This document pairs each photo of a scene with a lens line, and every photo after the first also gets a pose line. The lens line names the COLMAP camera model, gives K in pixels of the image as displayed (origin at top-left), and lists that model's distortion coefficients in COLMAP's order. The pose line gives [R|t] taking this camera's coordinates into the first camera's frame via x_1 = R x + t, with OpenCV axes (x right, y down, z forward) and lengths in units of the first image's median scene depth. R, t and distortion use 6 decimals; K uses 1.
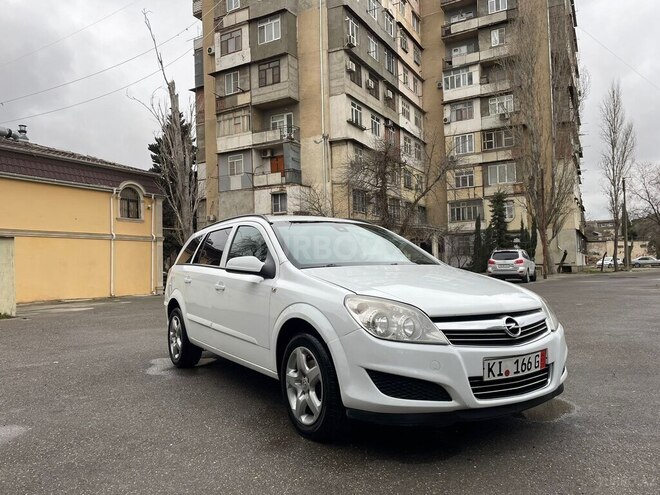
lens RADIAL K [[494.7, 0, 329.2], [0, 494.7, 246.2], [0, 0, 1]] dist [0.093870, -0.119820]
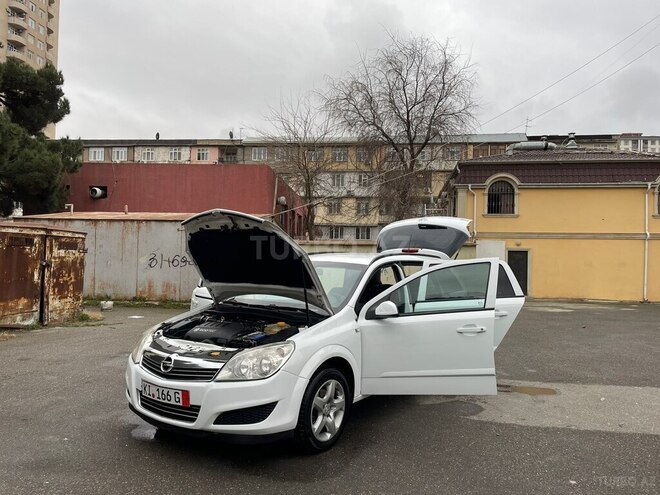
lens RADIAL K [[494.7, 0, 323.0], [0, 494.7, 256.1], [0, 0, 1]] dist [0.093870, -0.119820]
pose [[0.377374, 0.021963, -0.925800, 0.132487], [0.014029, 0.999468, 0.029429, -0.011902], [0.925955, -0.024094, 0.376866, 0.068479]]
